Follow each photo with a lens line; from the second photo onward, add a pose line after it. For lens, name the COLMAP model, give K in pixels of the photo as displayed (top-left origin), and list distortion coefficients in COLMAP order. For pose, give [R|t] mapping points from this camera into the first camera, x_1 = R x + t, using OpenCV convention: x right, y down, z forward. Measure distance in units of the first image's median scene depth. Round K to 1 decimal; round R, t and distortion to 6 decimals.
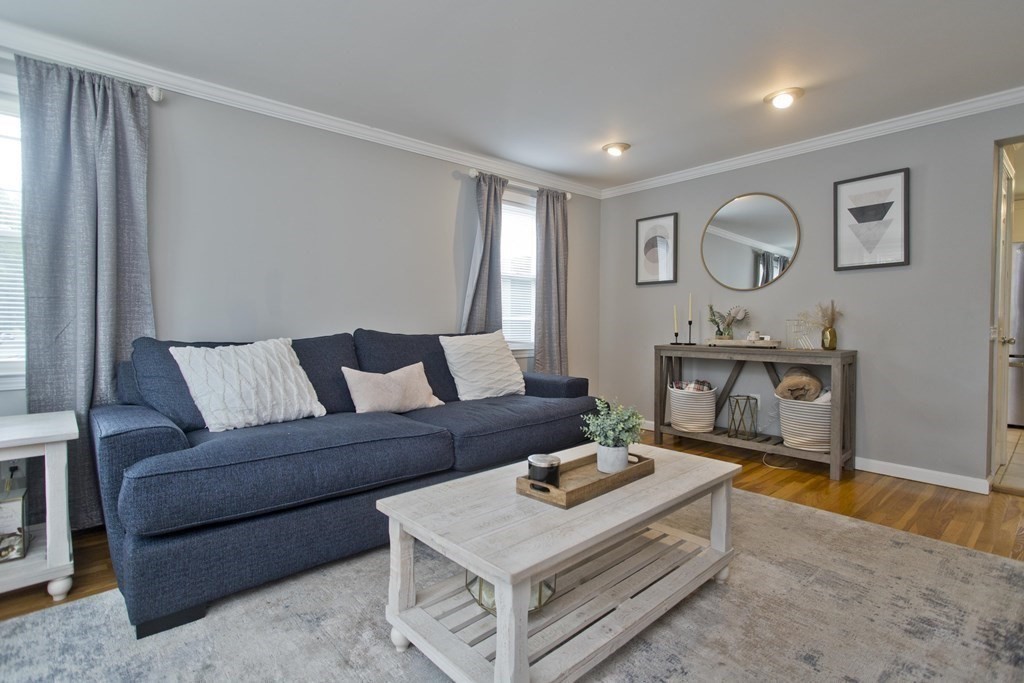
lens RADIAL K [[494.5, 0, 509.1], [0, 494.5, 325.5], [0, 0, 1]] dist [0.002325, 0.000379]
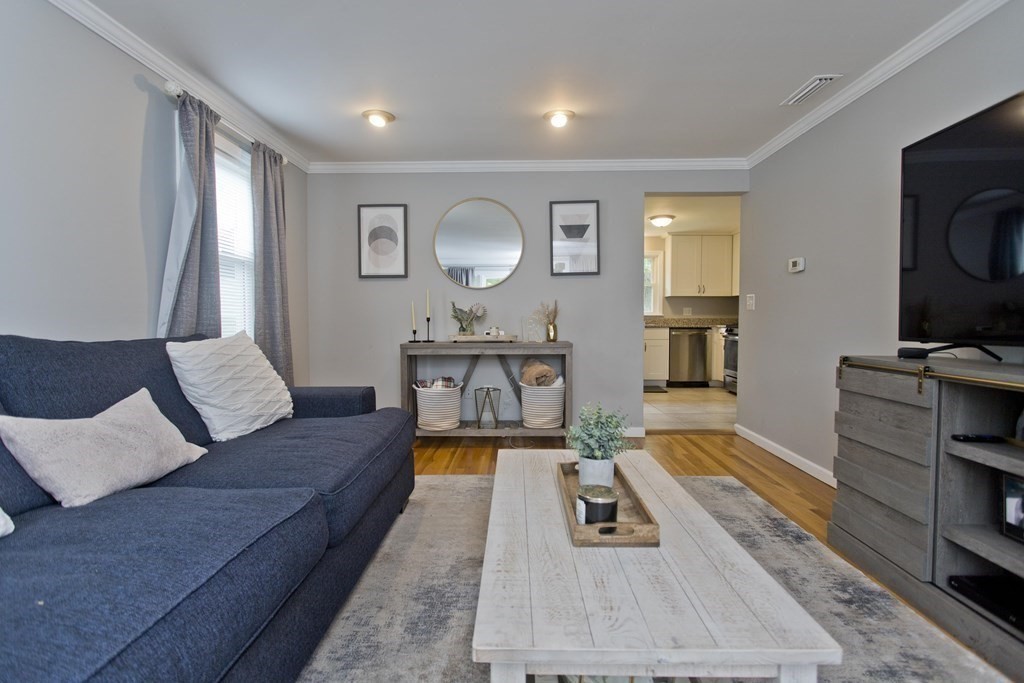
lens RADIAL K [[484.2, 0, 512.0], [0, 484.2, 331.7], [0, 0, 1]] dist [0.003171, 0.000677]
pose [[0.680359, -0.021745, 0.732557, -0.243458], [0.010393, 0.999745, 0.020024, 0.000904], [-0.732806, -0.006010, 0.680412, 0.243318]]
